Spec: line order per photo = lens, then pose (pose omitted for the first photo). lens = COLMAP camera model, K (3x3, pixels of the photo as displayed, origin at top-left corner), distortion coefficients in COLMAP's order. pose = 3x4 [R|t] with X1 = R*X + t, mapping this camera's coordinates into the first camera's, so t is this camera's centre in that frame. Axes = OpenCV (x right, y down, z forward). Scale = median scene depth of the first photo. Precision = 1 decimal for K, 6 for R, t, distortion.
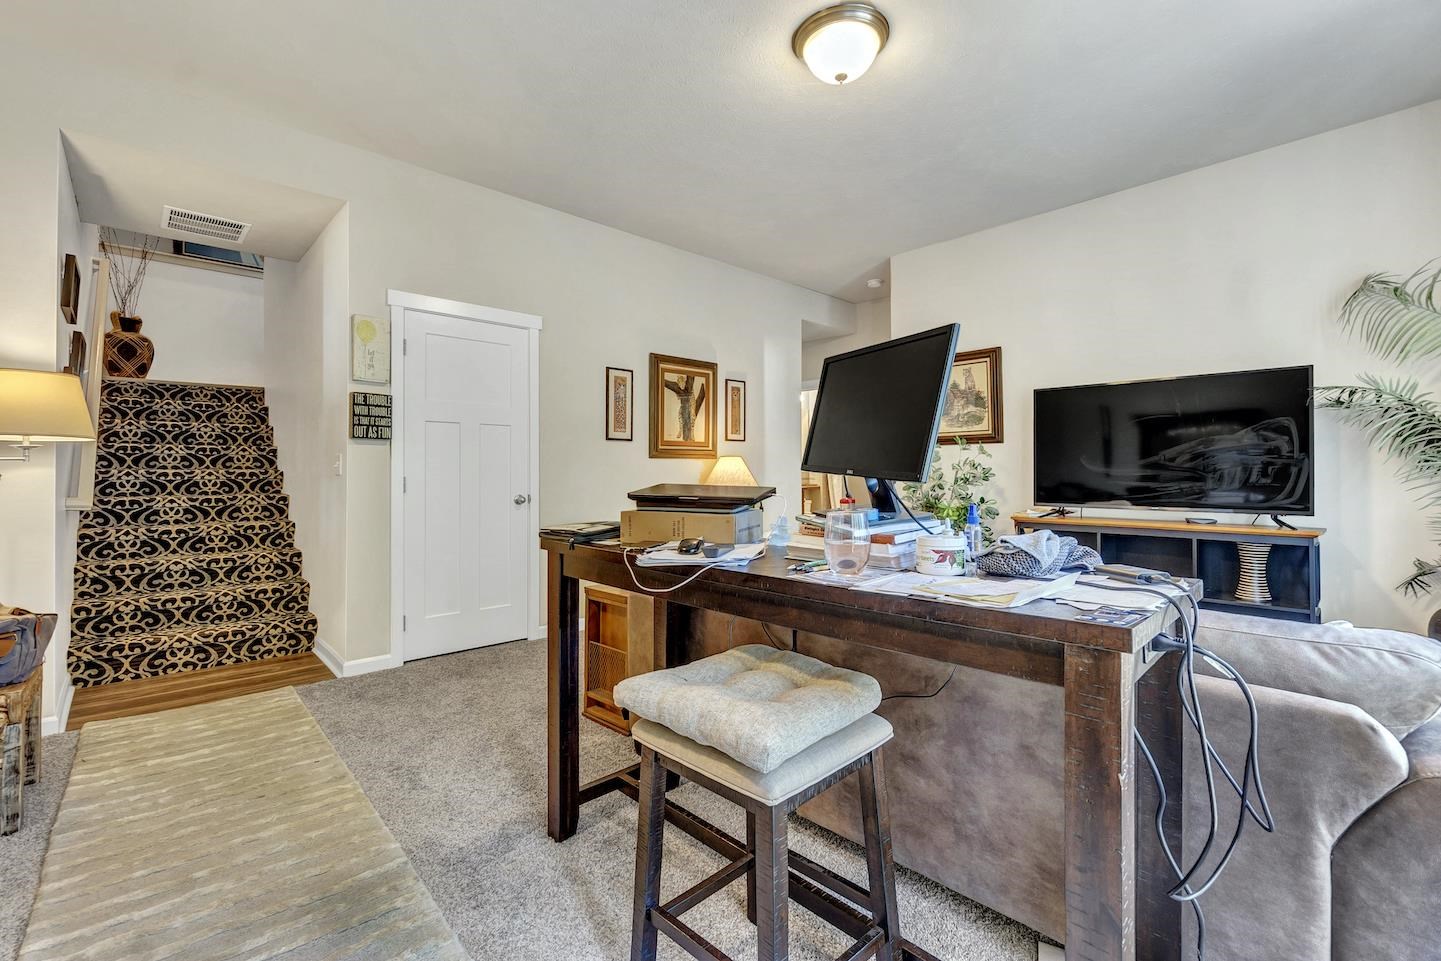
lens RADIAL K [[633.7, 0, 721.7], [0, 633.7, 475.5], [0, 0, 1]] dist [-0.006808, 0.001837]
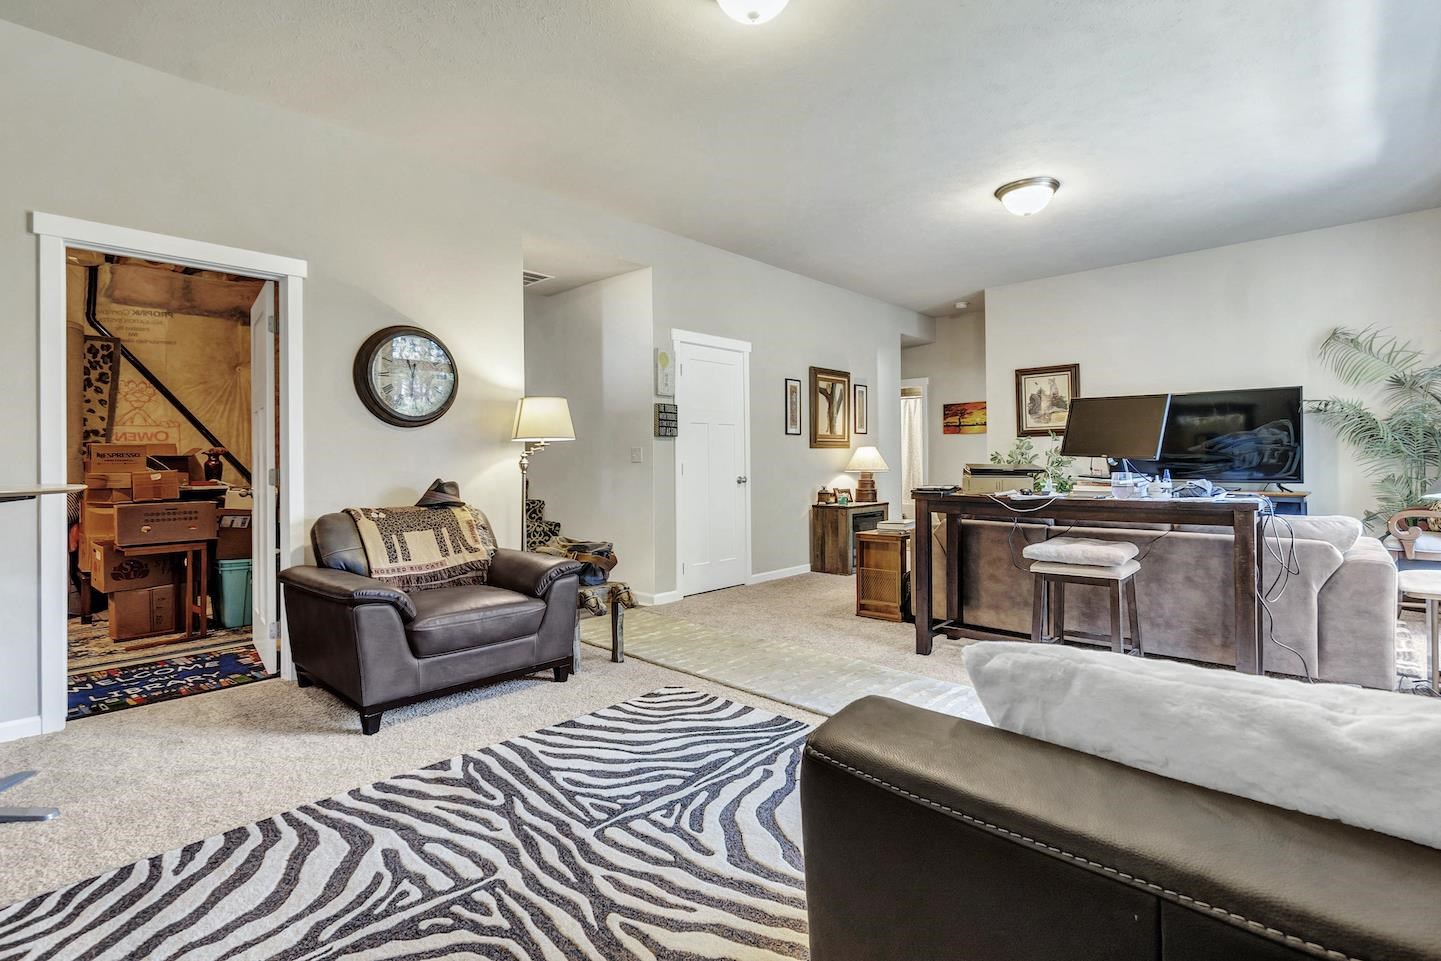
lens RADIAL K [[696.1, 0, 716.9], [0, 696.1, 466.8], [0, 0, 1]] dist [-0.002374, 0.000815]
pose [[0.998045, -0.008269, 0.061954, -0.568398], [0.008051, 0.999961, 0.003761, 0.004992], [-0.061982, -0.003255, 0.998072, -0.578325]]
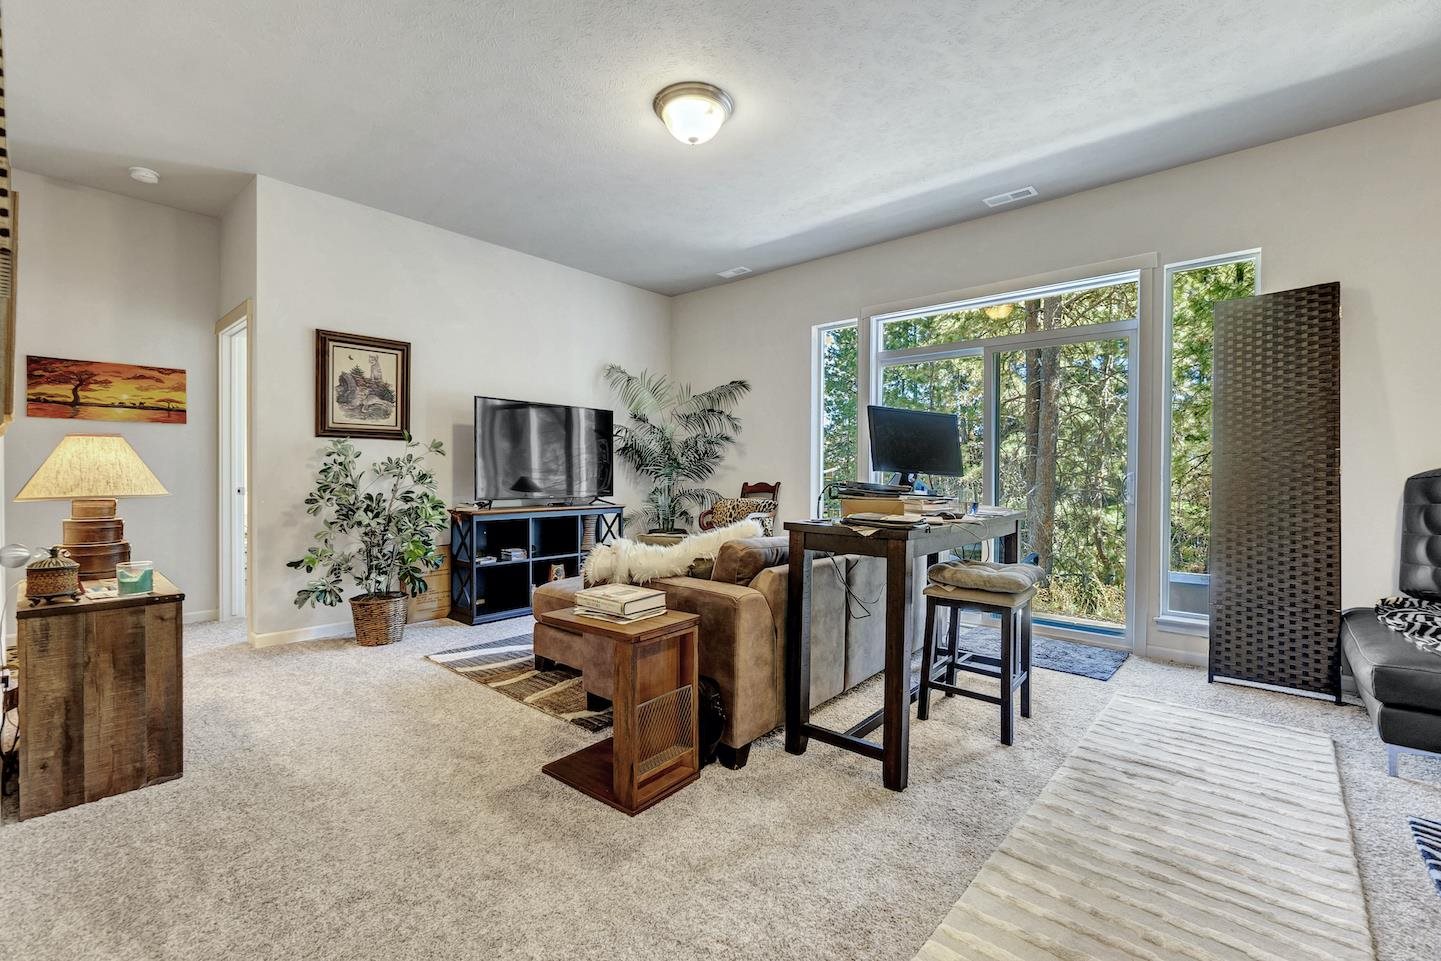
lens RADIAL K [[633.7, 0, 710.4], [0, 633.7, 481.4], [0, 0, 1]] dist [-0.006808, 0.001837]
pose [[-0.085344, -0.014775, 0.996242, -0.798299], [-0.004130, 0.999887, 0.014475, -0.005318], [-0.996343, -0.002879, -0.085395, 0.842884]]
